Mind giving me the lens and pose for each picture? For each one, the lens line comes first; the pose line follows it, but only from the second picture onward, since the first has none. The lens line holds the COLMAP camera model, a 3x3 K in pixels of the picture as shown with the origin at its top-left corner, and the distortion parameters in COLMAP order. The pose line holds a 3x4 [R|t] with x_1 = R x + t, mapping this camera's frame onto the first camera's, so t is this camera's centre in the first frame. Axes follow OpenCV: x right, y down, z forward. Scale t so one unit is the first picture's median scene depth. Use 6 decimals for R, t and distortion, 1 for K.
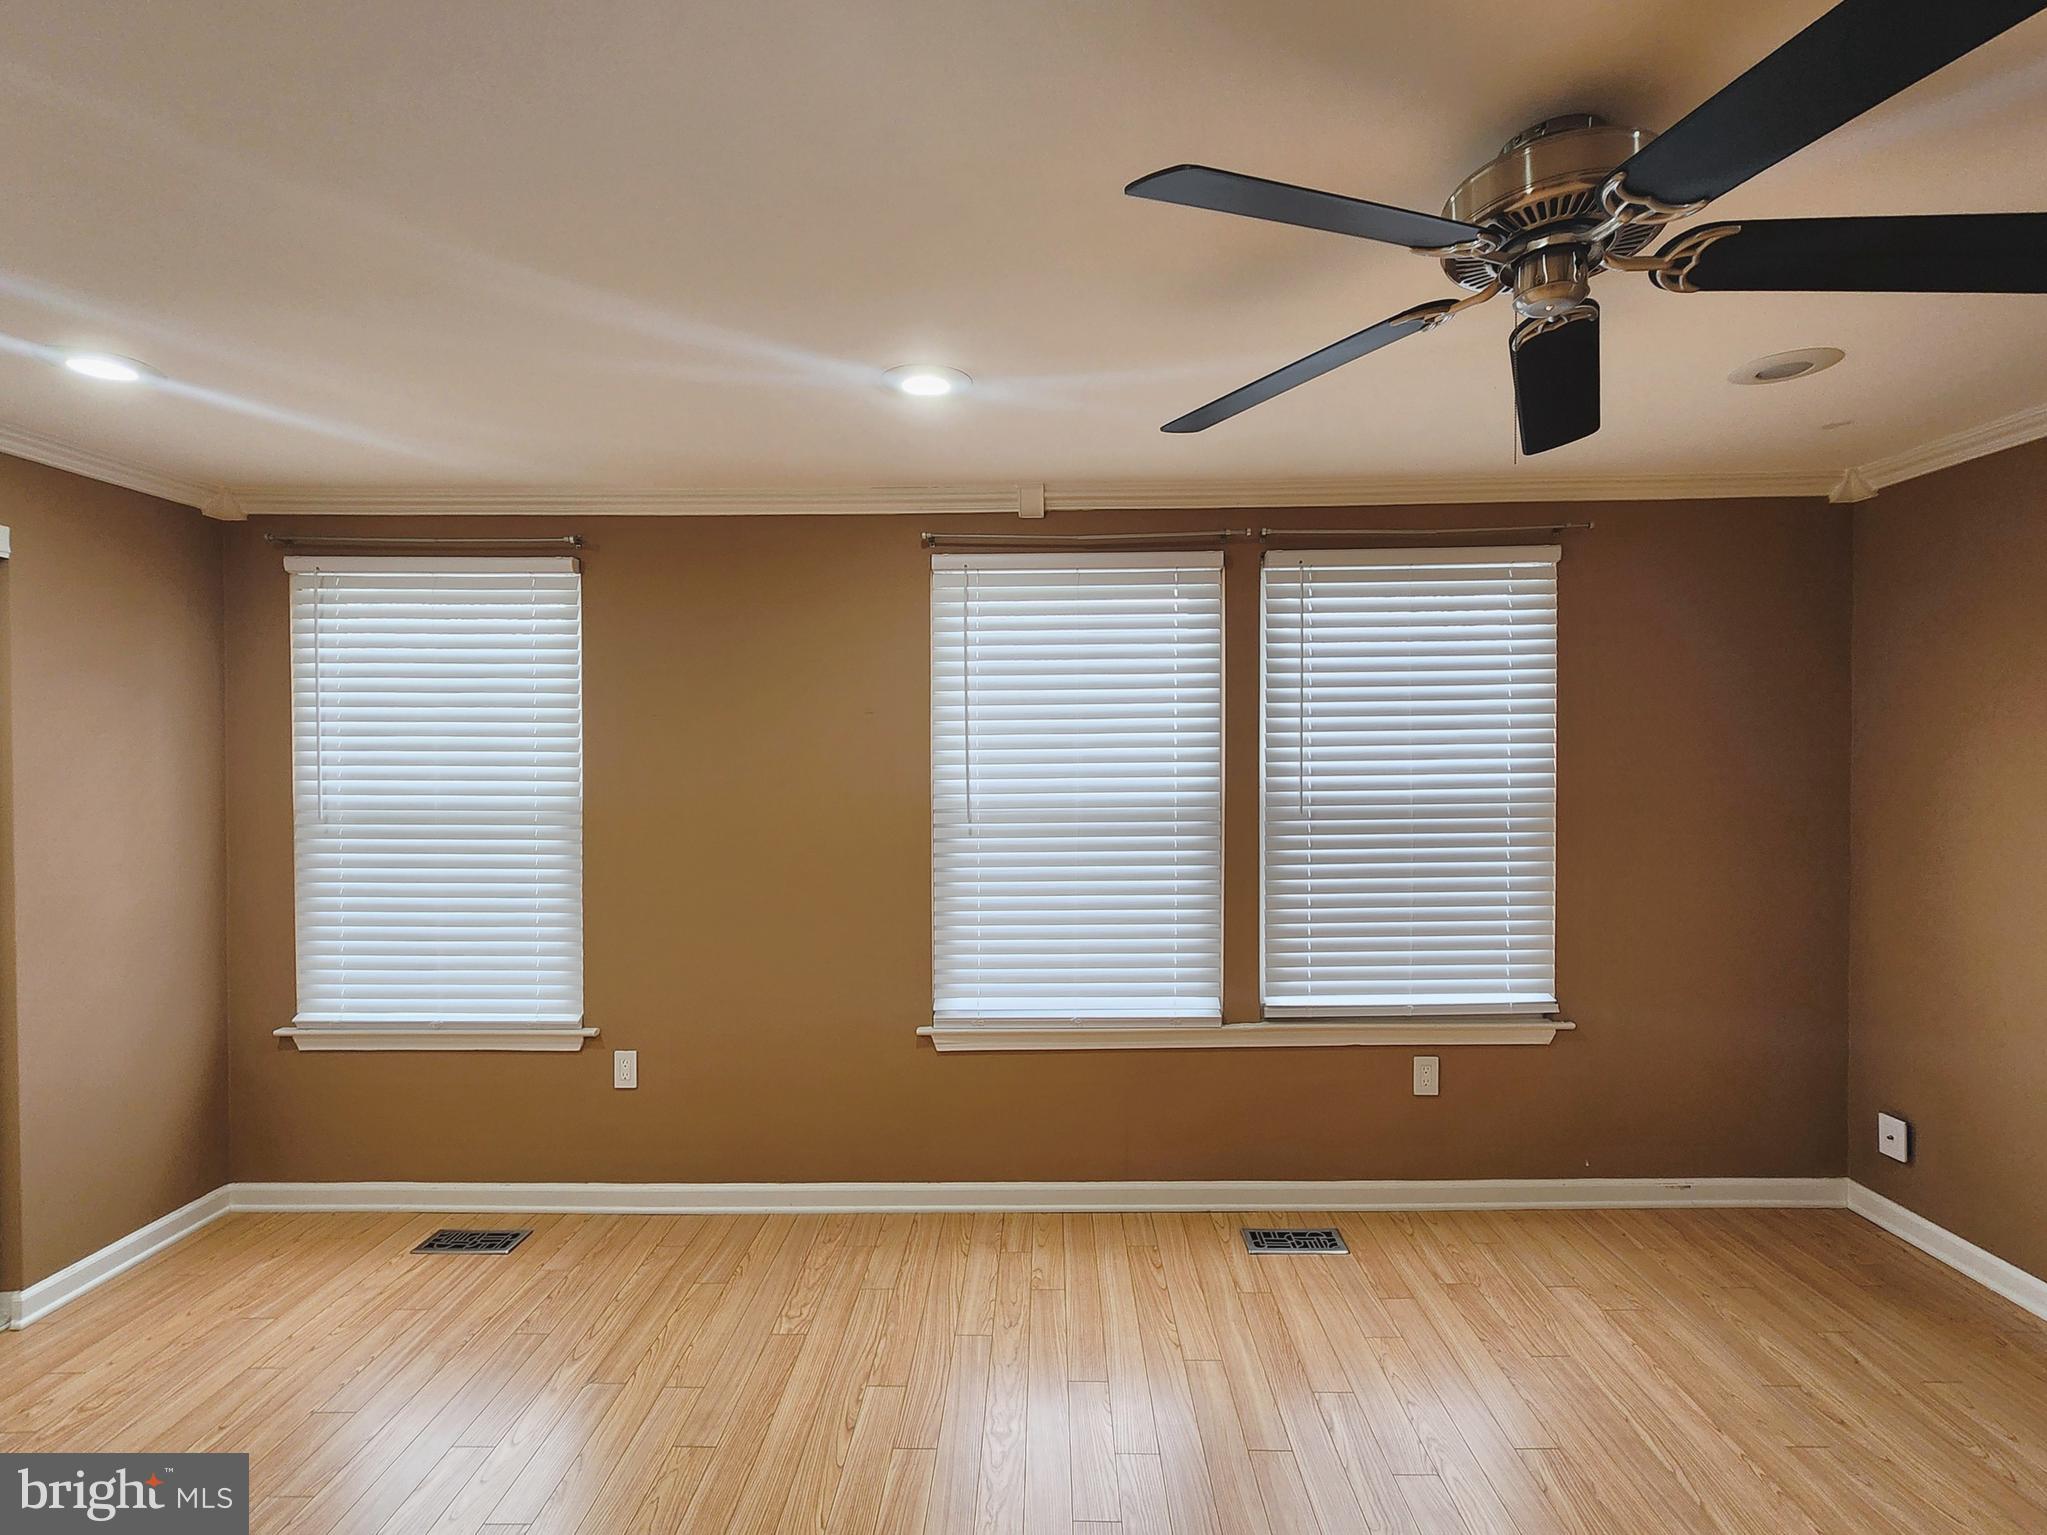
lens RADIAL K [[936.9, 0, 1034.9], [0, 936.9, 780.7], [0, 0, 1]] dist [-0.000345, 0.000249]
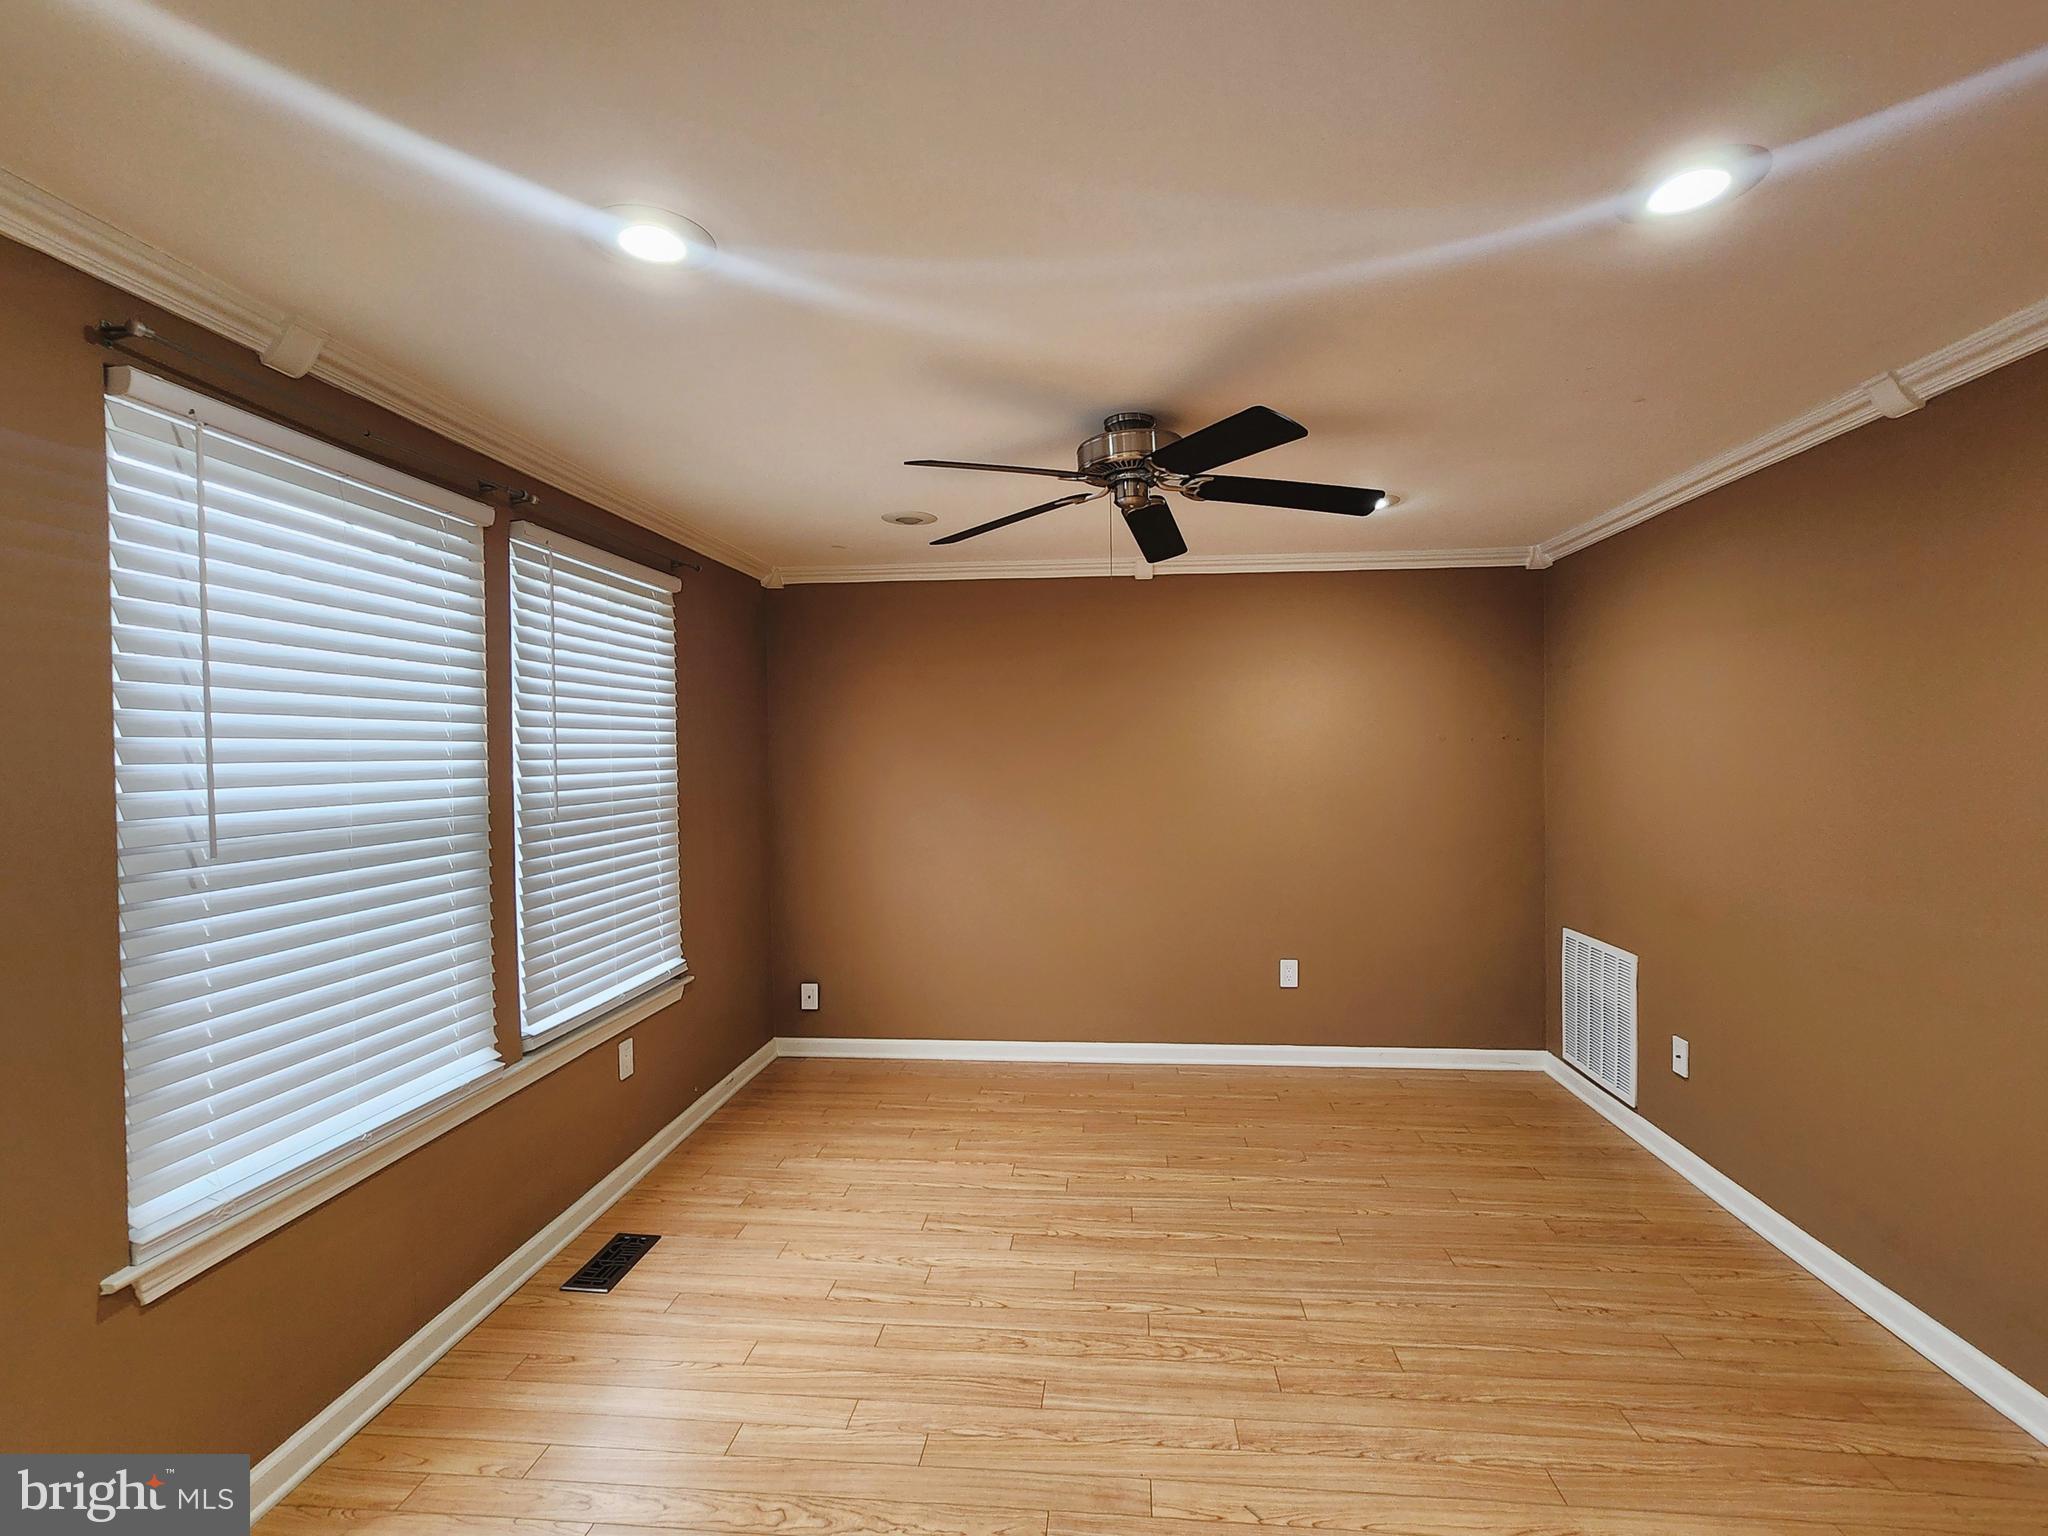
lens RADIAL K [[937.4, 0, 1035.4], [0, 937.4, 781.2], [0, 0, 1]] dist [-0.000345, 0.000249]
pose [[0.078576, -0.020732, 0.996693, -0.591050], [0.038135, 0.999114, 0.017776, 0.002812], [-0.996178, 0.036612, 0.079297, 0.451377]]
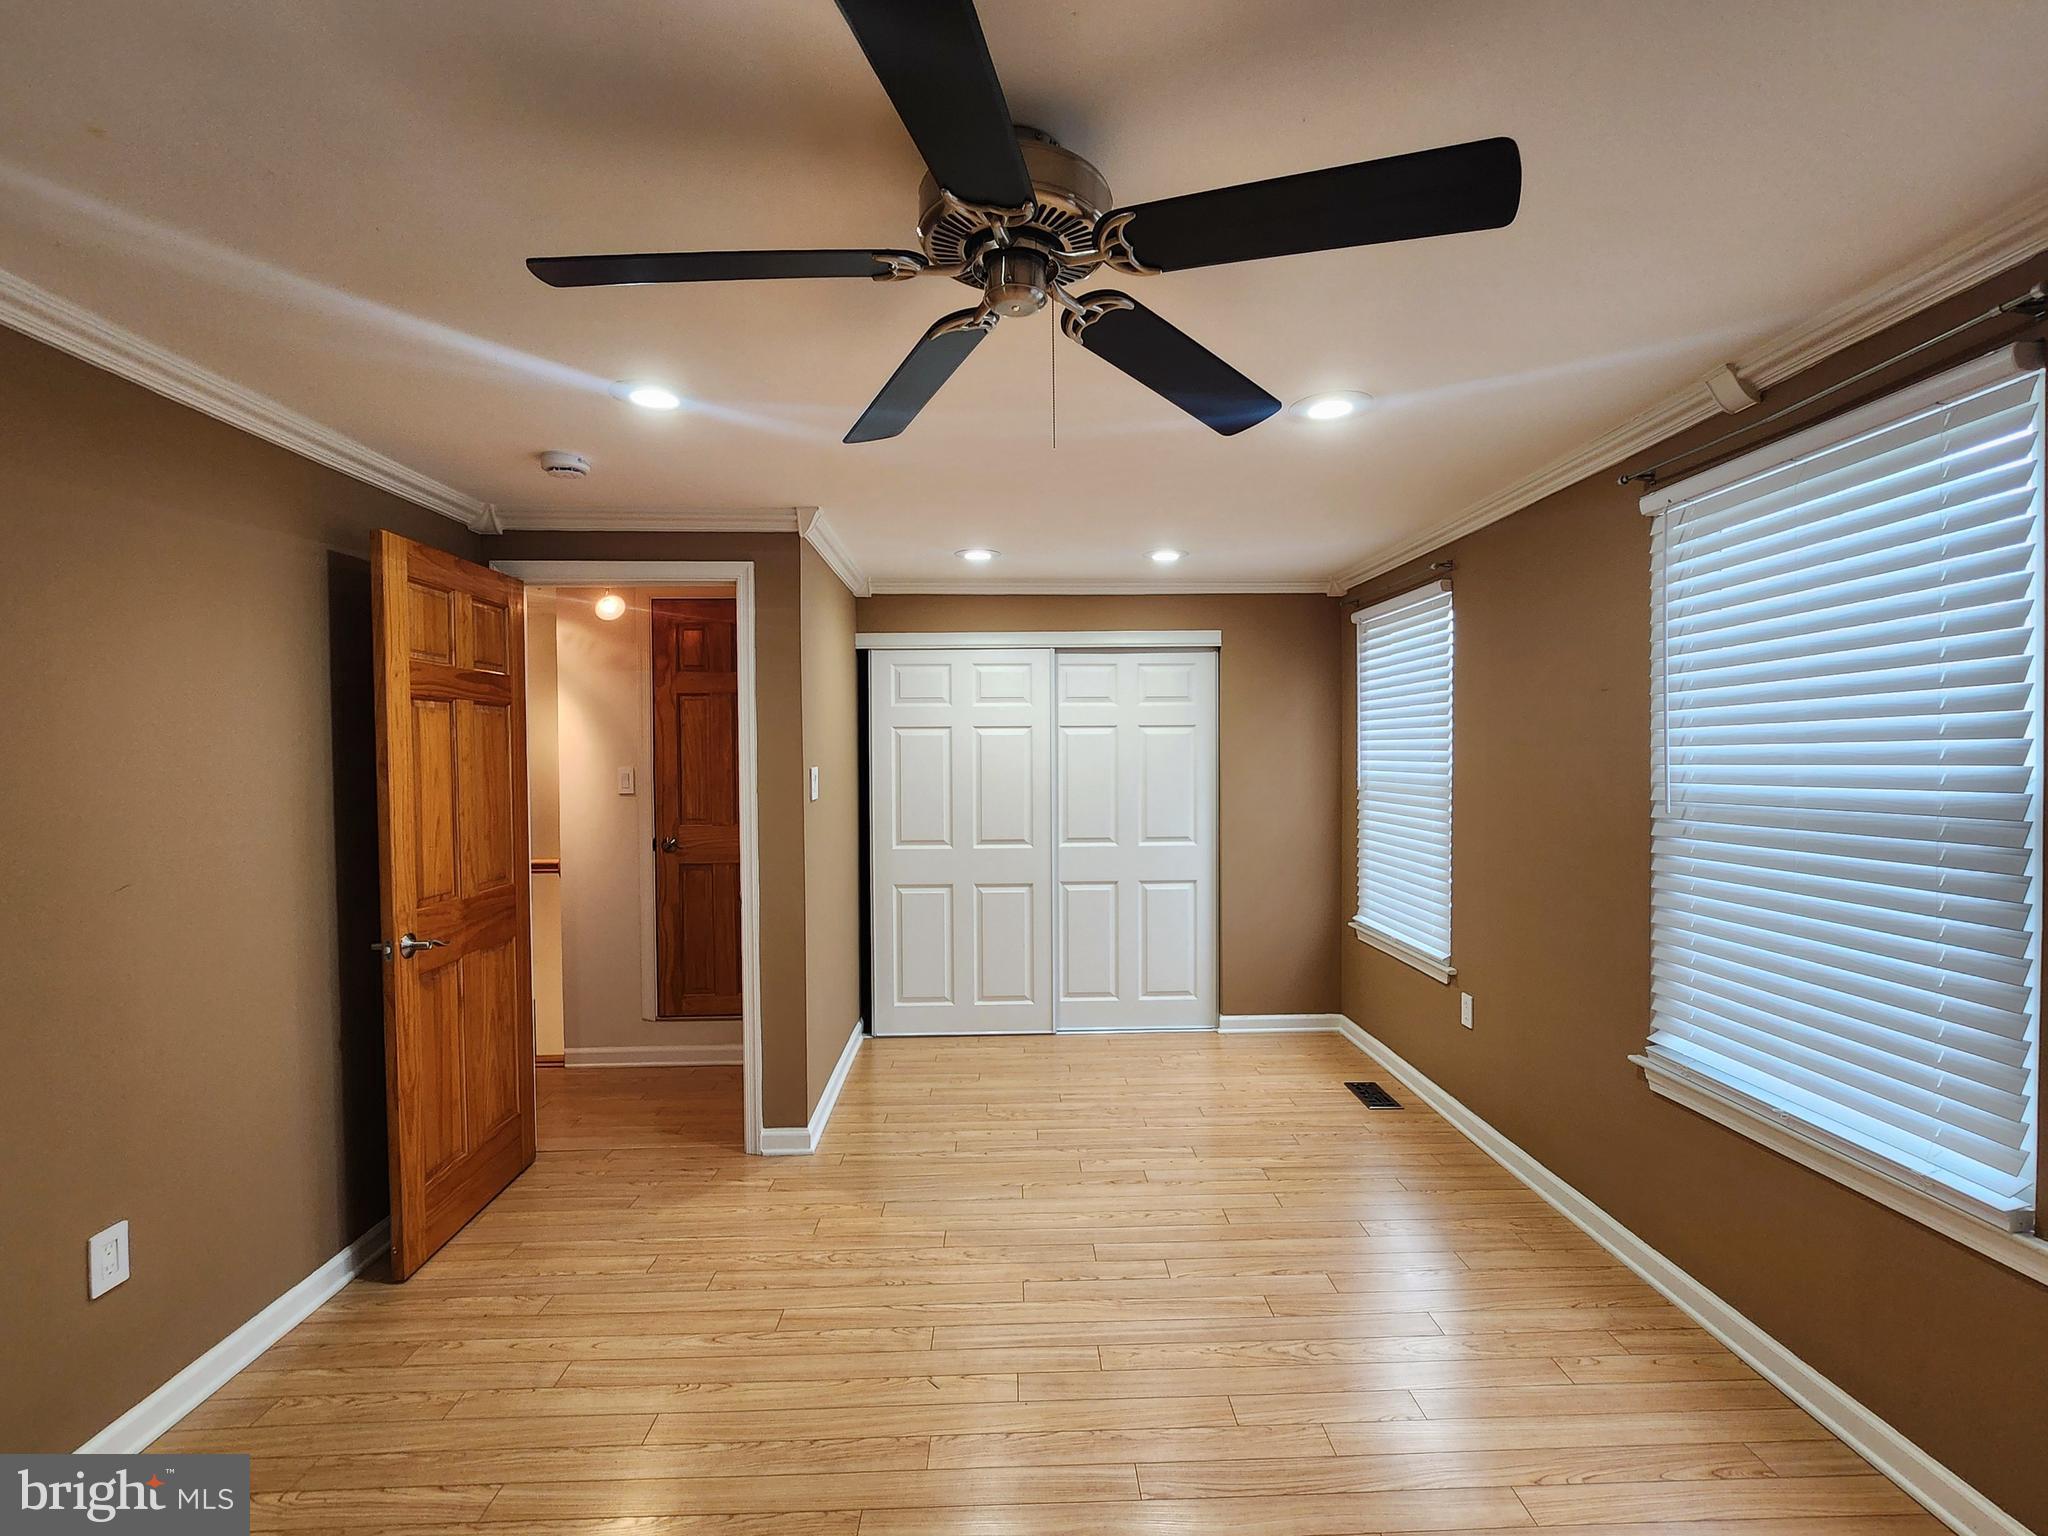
lens RADIAL K [[937.4, 0, 1035.4], [0, 937.4, 781.2], [0, 0, 1]] dist [-0.000345, 0.000249]
pose [[0.044627, 0.029503, -0.998568, 0.704308], [-0.017851, 0.999428, 0.028730, -0.000340], [0.998844, 0.016543, 0.045128, 0.414970]]
